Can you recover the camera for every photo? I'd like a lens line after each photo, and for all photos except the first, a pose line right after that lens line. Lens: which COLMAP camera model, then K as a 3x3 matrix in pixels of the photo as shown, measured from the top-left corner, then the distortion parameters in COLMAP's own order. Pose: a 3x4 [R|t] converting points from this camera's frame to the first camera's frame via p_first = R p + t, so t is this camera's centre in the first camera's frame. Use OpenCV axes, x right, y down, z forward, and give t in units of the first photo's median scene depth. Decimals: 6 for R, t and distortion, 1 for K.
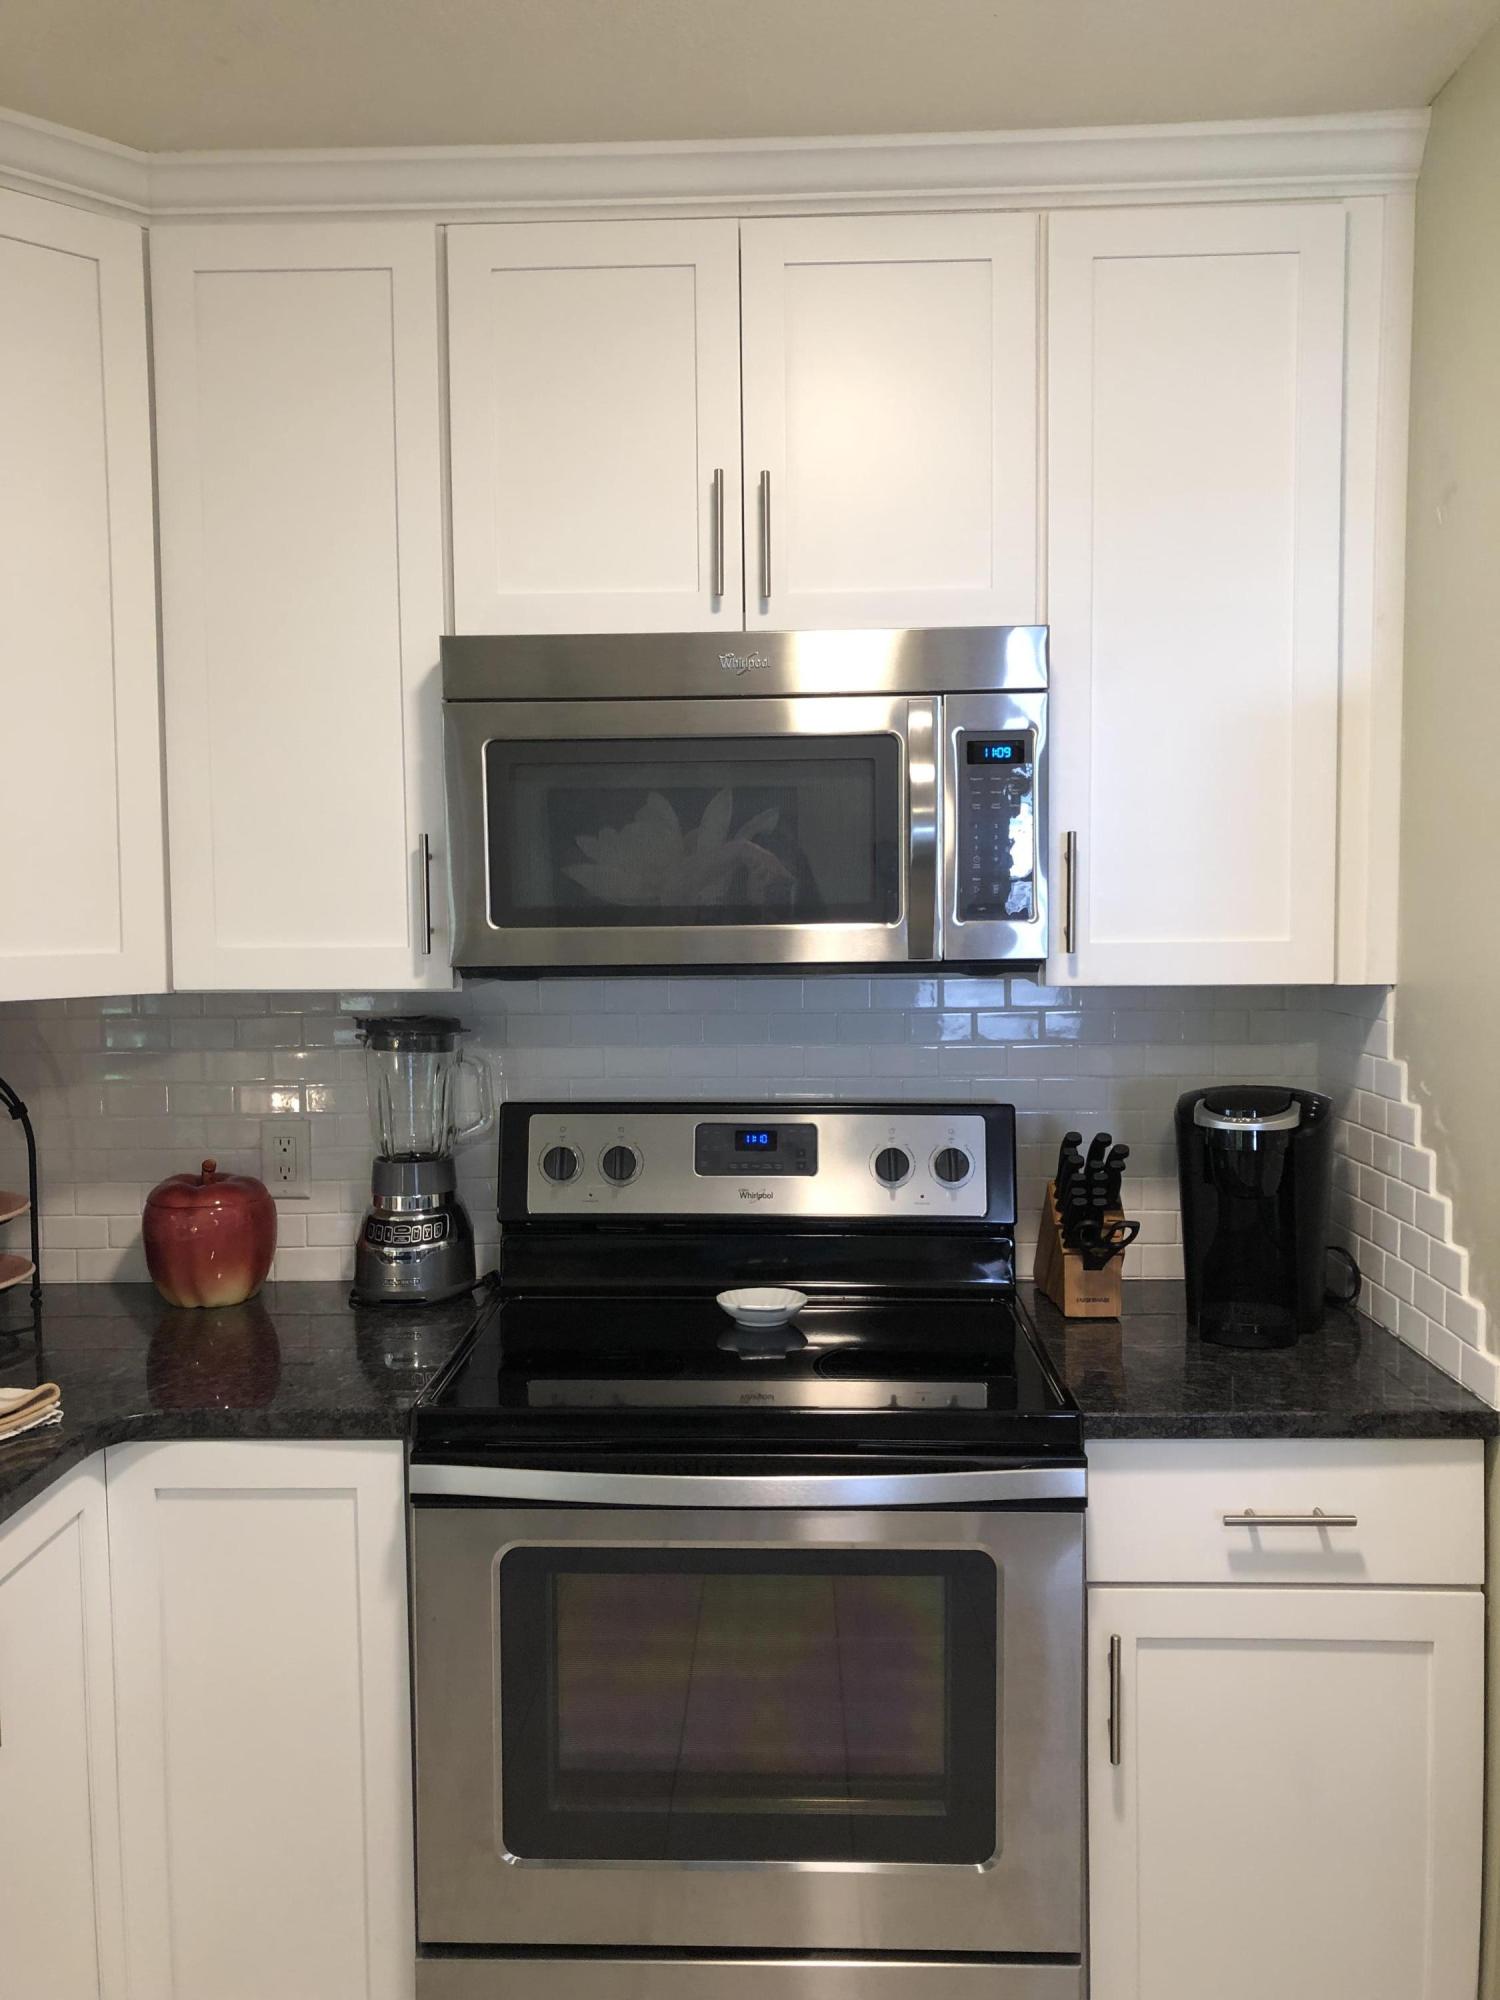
lens RADIAL K [[1659.4, 0, 748.5], [0, 1659.4, 984.4], [0, 0, 1]] dist [0.033519, -0.049035]
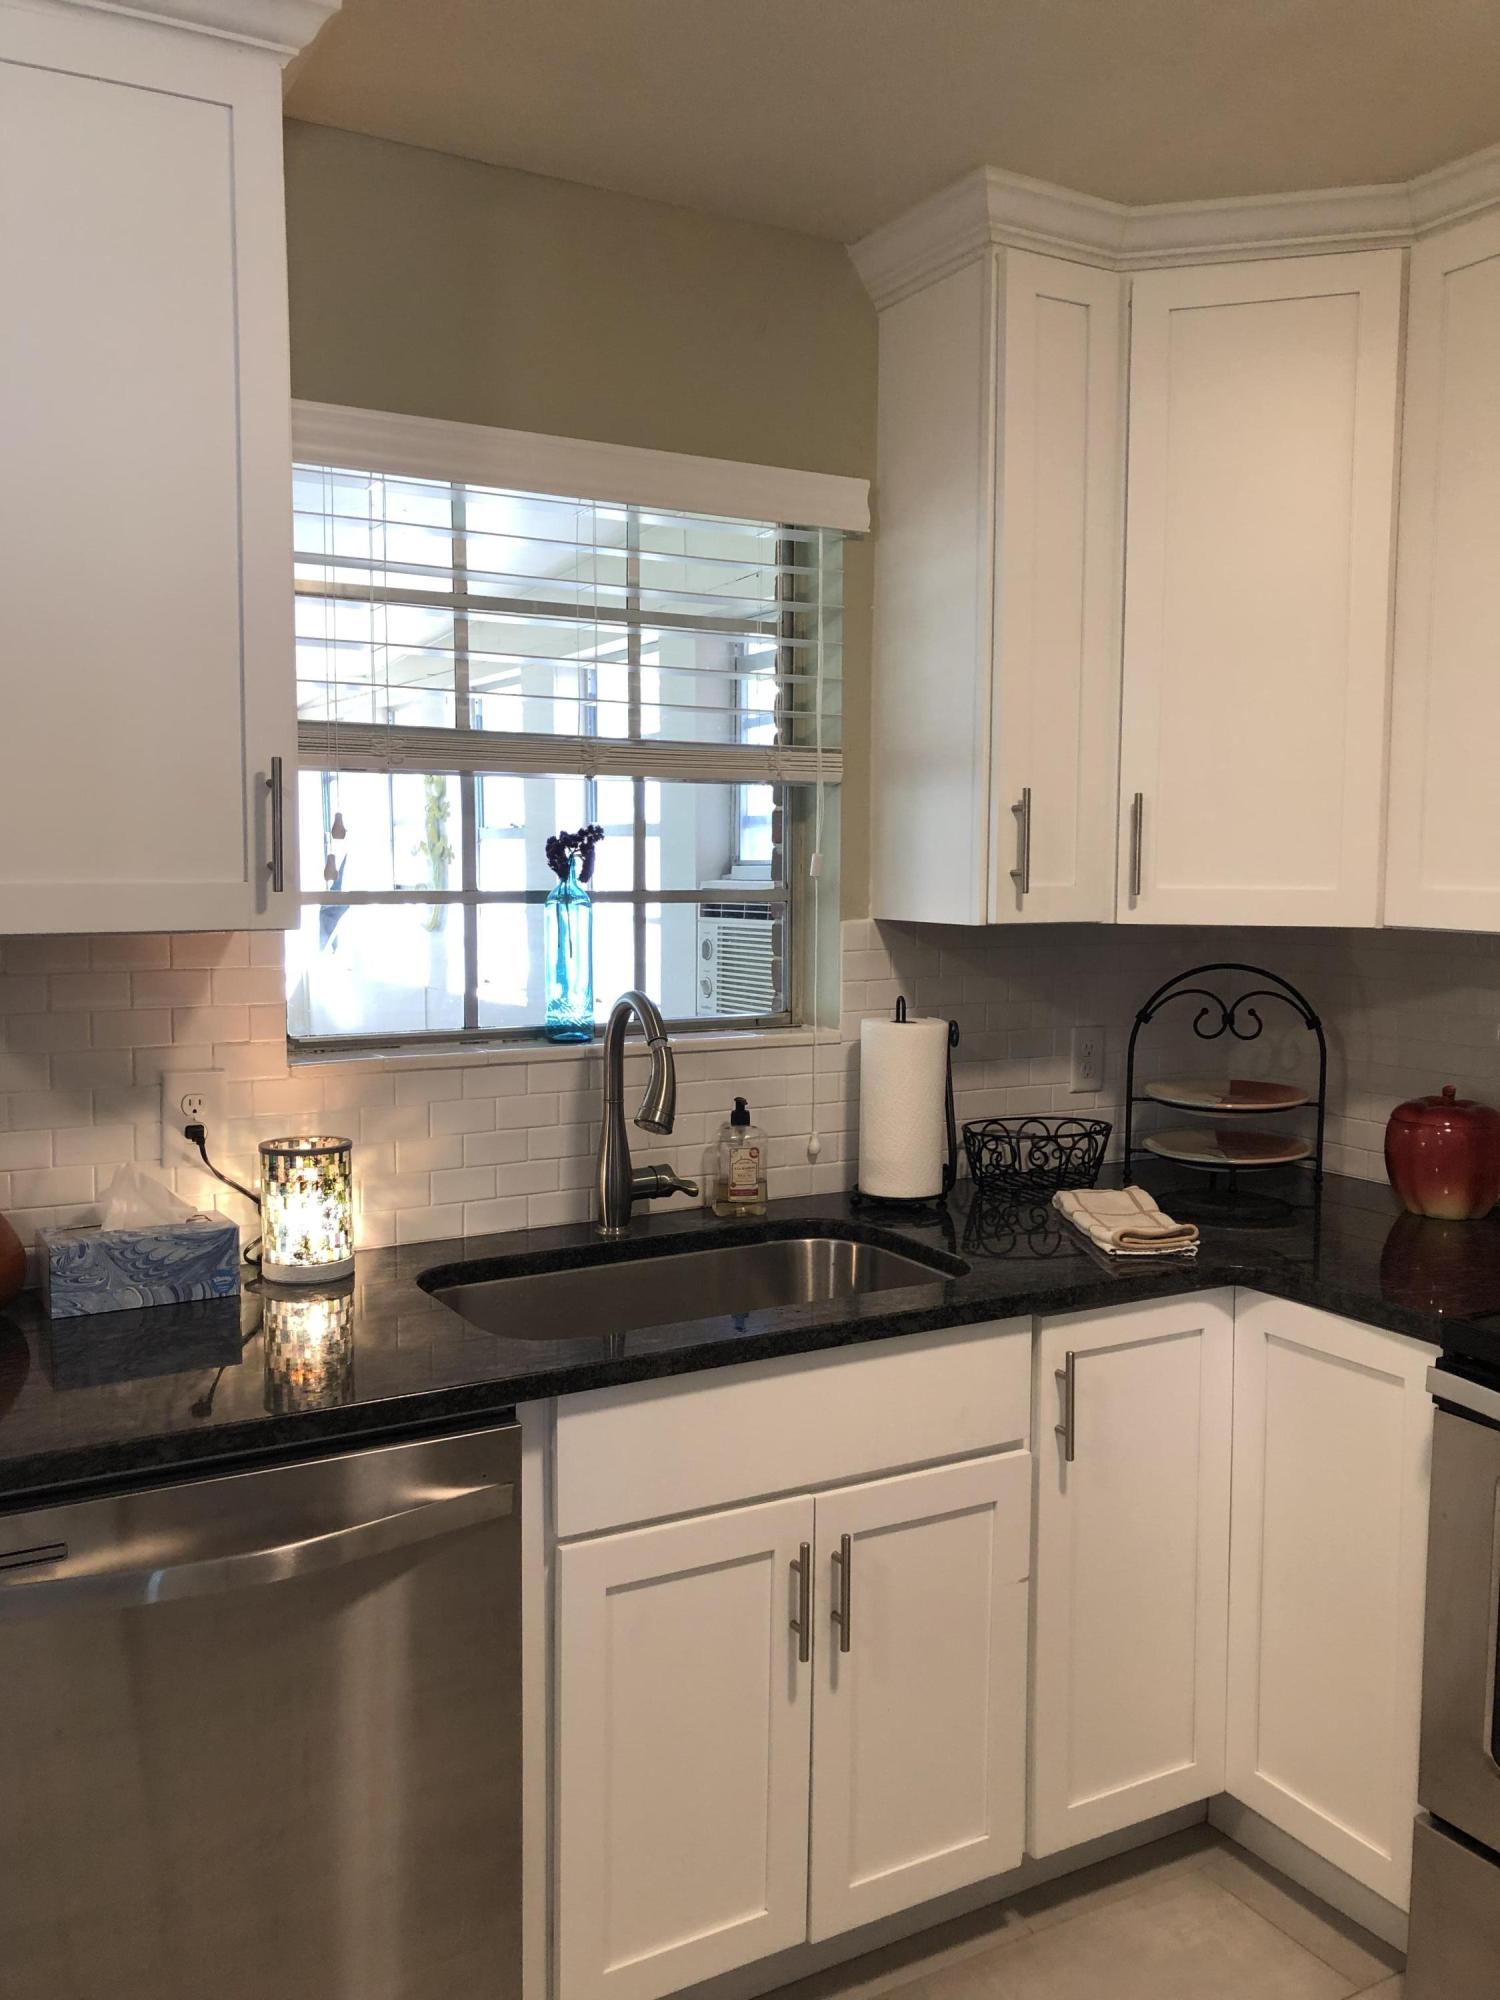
lens RADIAL K [[1659.4, 0, 741.1], [0, 1659.4, 987.9], [0, 0, 1]] dist [0.033519, -0.049035]
pose [[0.501049, 0.085096, -0.861225, 0.429471], [-0.062851, 0.996104, 0.061858, 0.003301], [0.863134, 0.023135, 0.504445, 0.052634]]
